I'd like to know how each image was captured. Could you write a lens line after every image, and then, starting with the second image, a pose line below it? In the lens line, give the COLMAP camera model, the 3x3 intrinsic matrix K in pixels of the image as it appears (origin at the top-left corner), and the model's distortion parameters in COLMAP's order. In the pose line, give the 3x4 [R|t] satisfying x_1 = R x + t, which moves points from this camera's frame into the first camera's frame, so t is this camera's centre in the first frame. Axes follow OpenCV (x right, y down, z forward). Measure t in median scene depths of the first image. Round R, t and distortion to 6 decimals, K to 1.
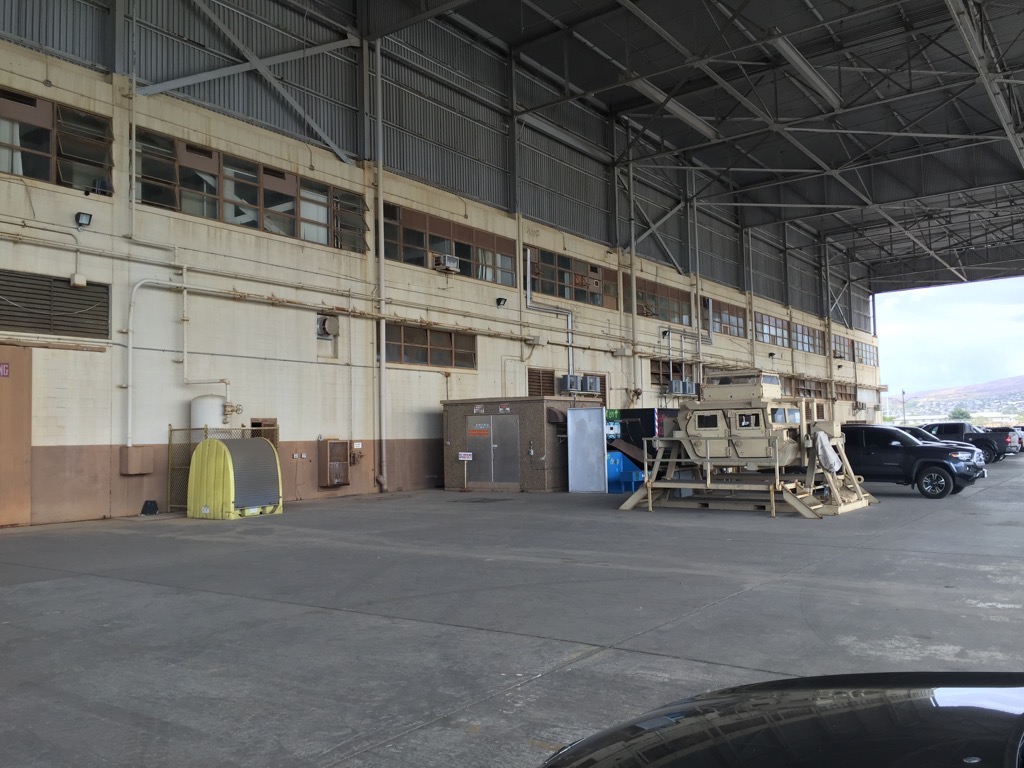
lens RADIAL K [[885.2, 0, 517.7], [0, 885.2, 381.5], [0, 0, 1]] dist [0.050153, -0.037698]
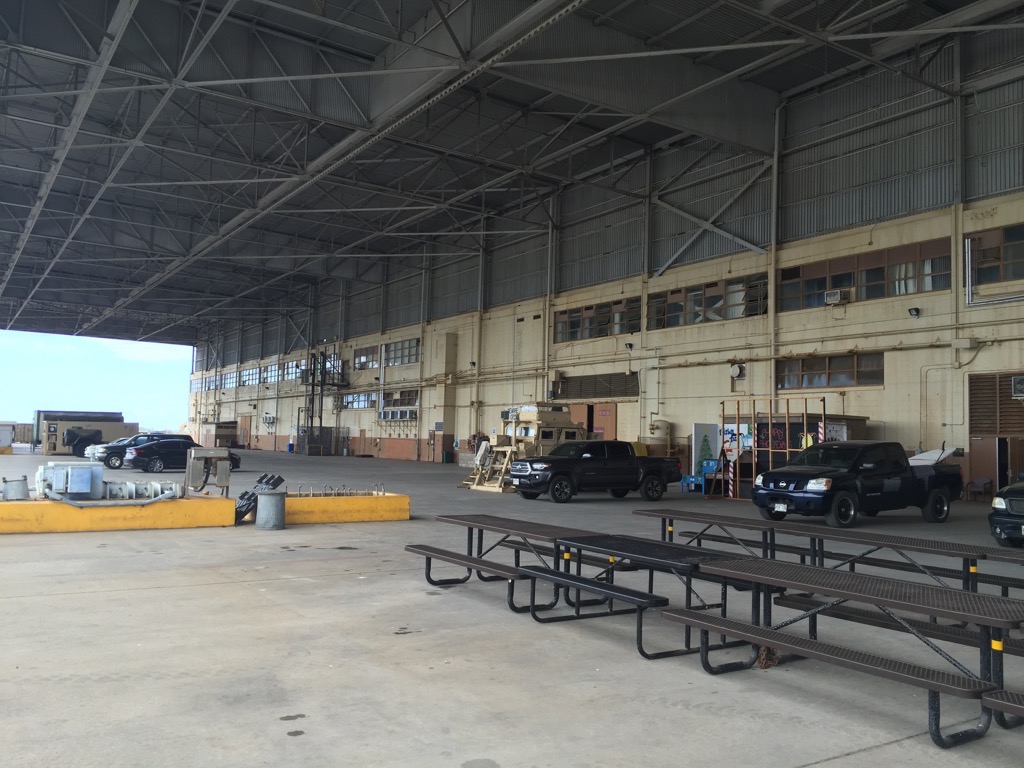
lens RADIAL K [[885.2, 0, 511.1], [0, 885.2, 375.8], [0, 0, 1]] dist [0.050153, -0.037698]
pose [[-0.387616, -0.056186, -0.920107, 1.321564], [0.042068, 0.996023, -0.078544, 0.048207], [0.920861, -0.069152, -0.383711, 1.210125]]
